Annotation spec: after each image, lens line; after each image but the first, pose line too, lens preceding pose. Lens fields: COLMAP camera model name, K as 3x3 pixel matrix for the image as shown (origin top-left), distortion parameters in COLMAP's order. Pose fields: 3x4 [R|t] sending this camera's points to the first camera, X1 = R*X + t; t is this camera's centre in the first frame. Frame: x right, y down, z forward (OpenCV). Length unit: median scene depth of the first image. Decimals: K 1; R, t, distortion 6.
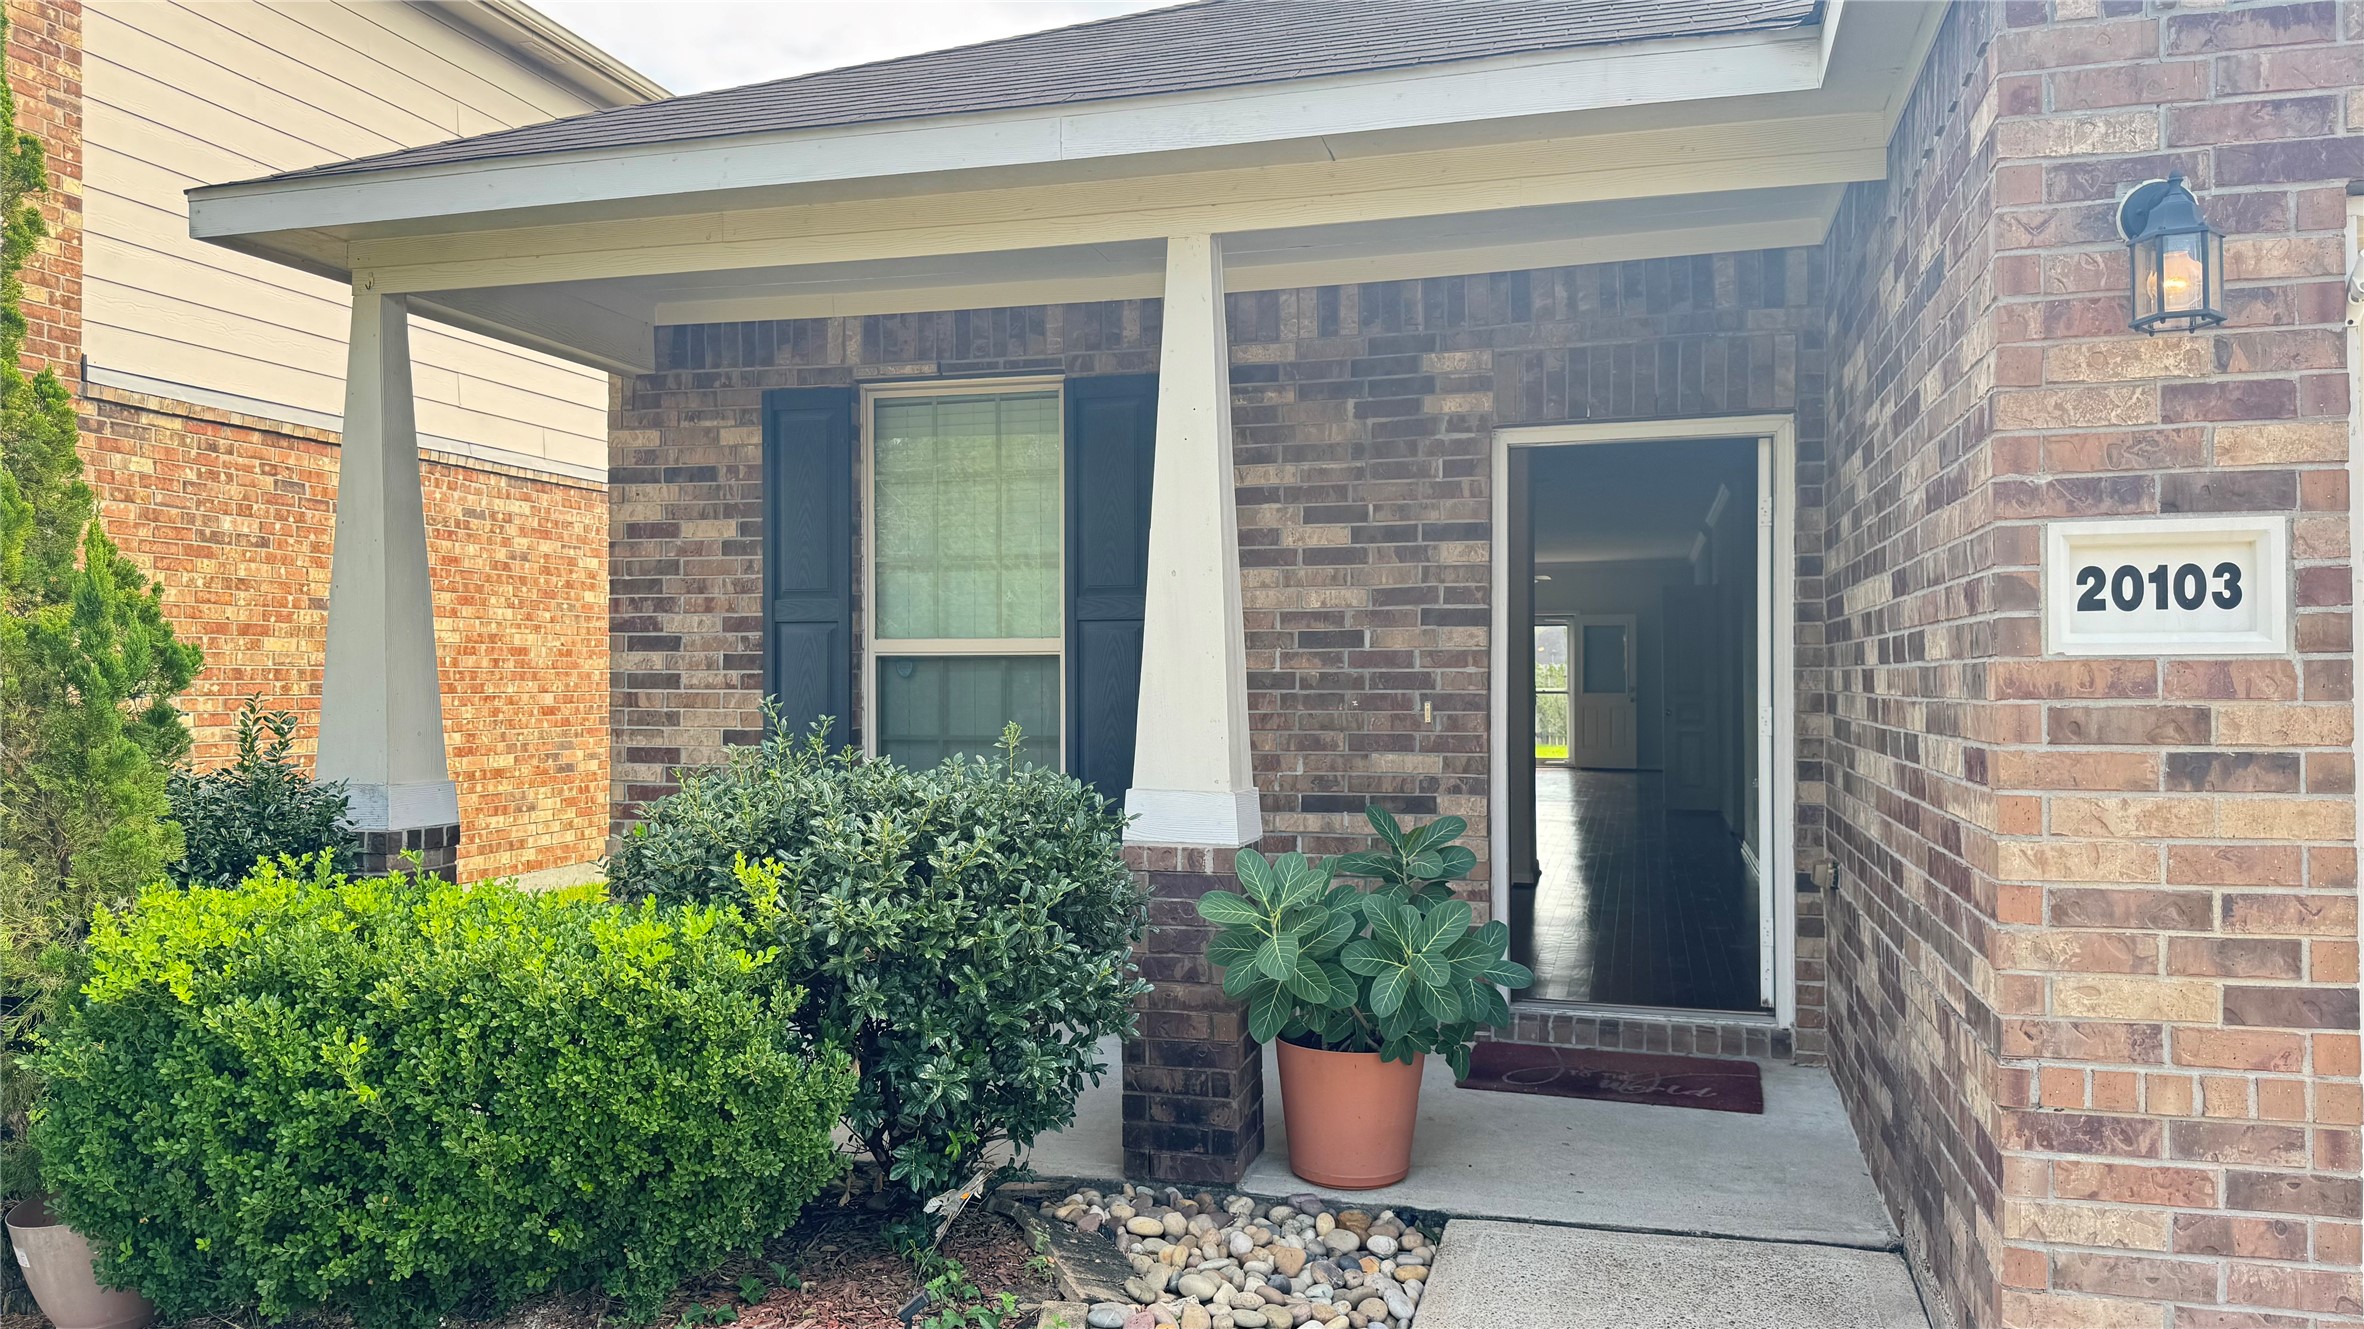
lens RADIAL K [[1624.0, 0, 1188.5], [0, 1624.0, 671.4], [0, 0, 1]] dist [0.086297, -0.002466]
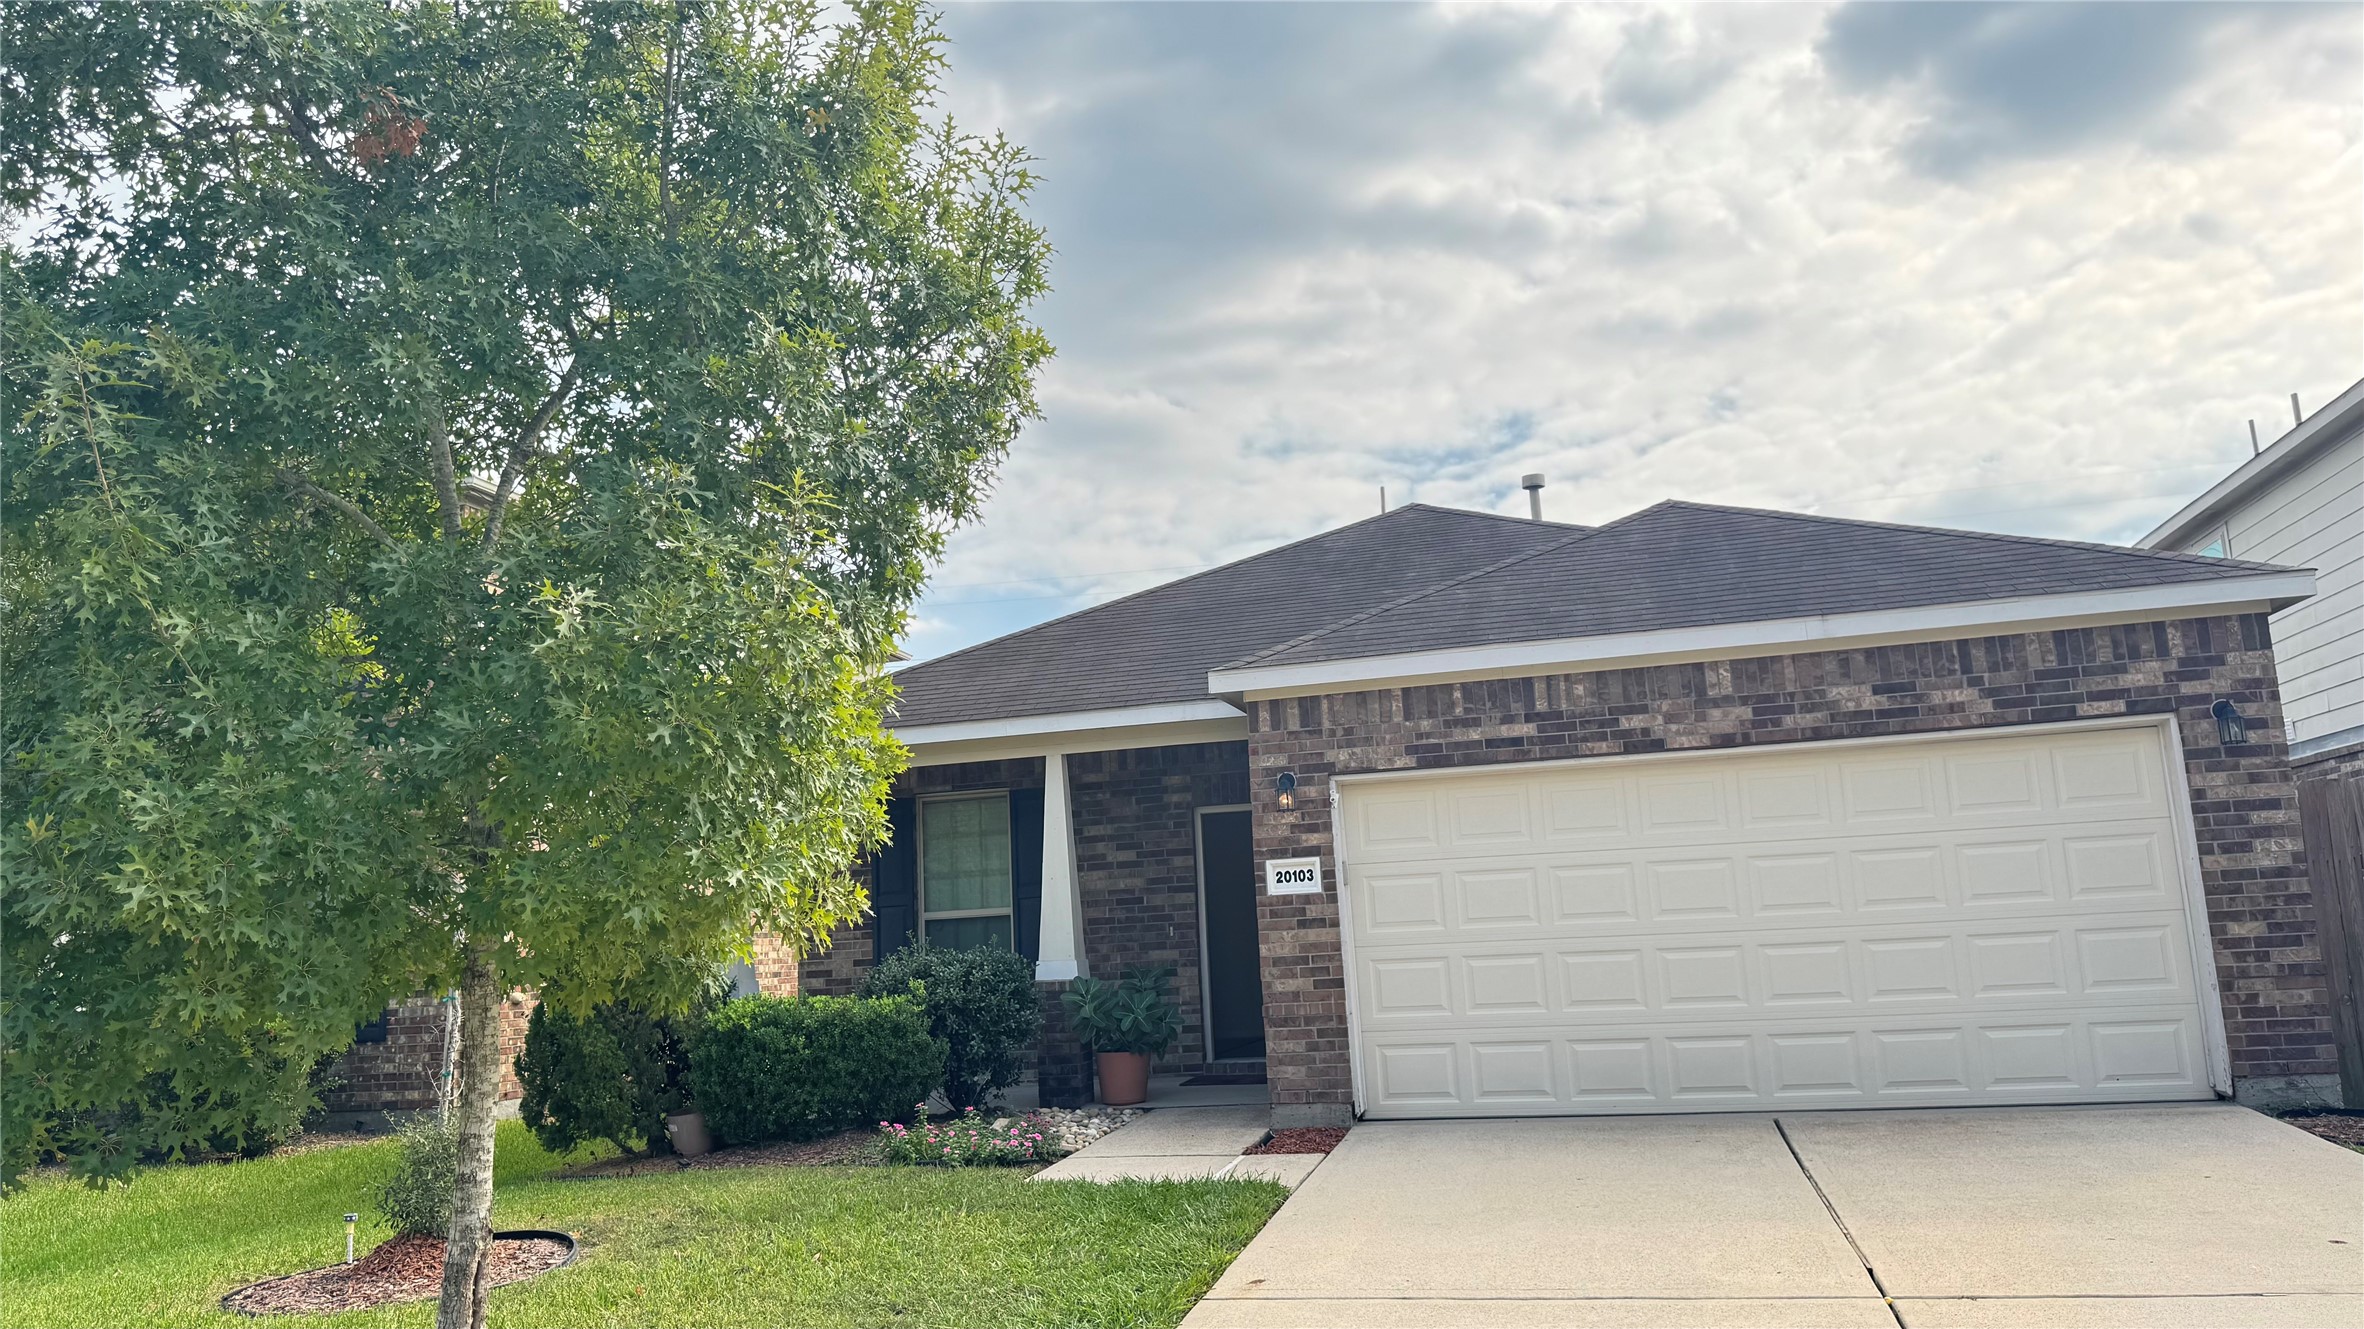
lens RADIAL K [[1624.0, 0, 1188.5], [0, 1624.0, 671.4], [0, 0, 1]] dist [0.086297, -0.002466]
pose [[0.998539, -0.043085, 0.032607, 0.149690], [0.047903, 0.985077, -0.165315, 0.059966], [-0.024998, 0.166635, 0.985702, -1.790999]]
